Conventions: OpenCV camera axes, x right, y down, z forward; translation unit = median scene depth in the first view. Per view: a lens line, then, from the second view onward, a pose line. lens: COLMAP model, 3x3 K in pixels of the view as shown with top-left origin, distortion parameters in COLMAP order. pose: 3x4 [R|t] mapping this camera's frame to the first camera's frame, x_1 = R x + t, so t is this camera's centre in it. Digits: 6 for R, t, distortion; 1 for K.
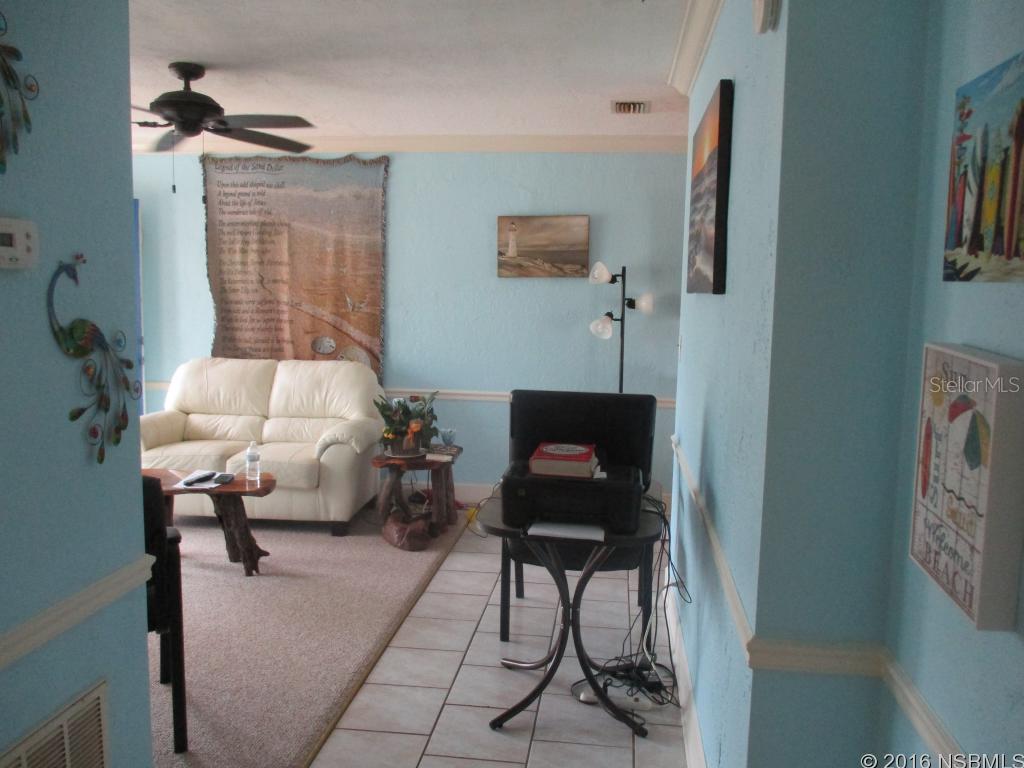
lens RADIAL K [[866.2, 0, 512.0], [0, 866.2, 389.6], [0, 0, 1]] dist [-0.011828, -0.029938]
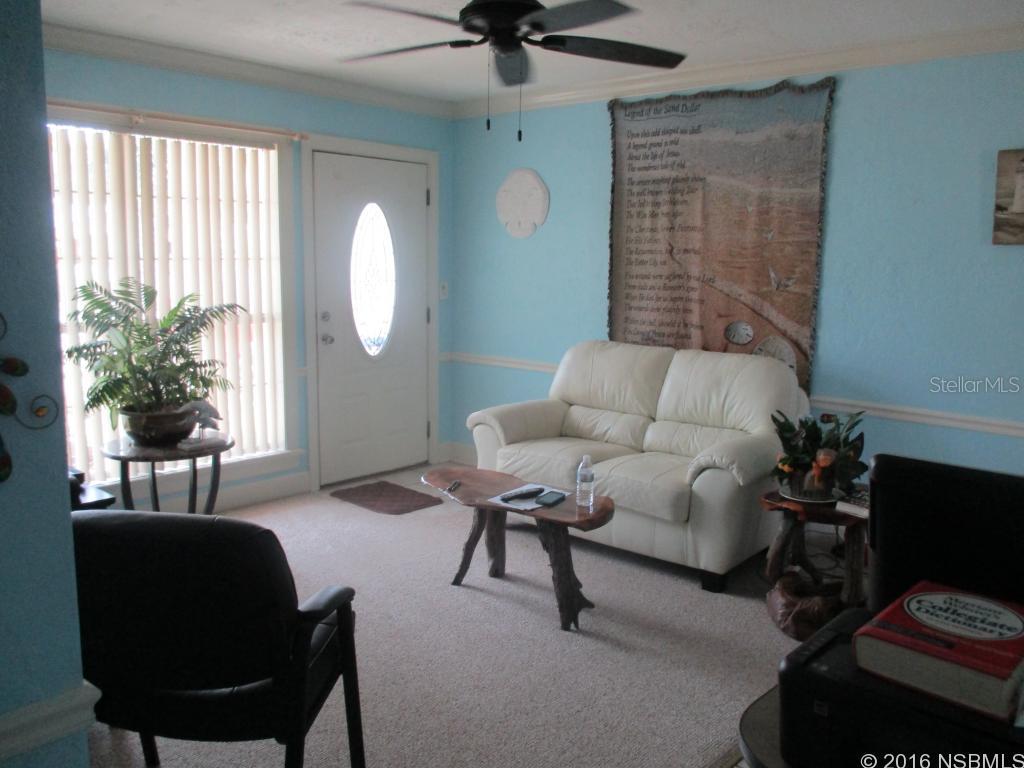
lens RADIAL K [[866.2, 0, 509.5], [0, 866.2, 373.6], [0, 0, 1]] dist [-0.011828, -0.029938]
pose [[0.828220, 0.076101, -0.555212, 0.049847], [-0.073127, 0.996942, 0.027563, -0.022599], [0.555612, 0.017773, 0.831252, 0.253148]]
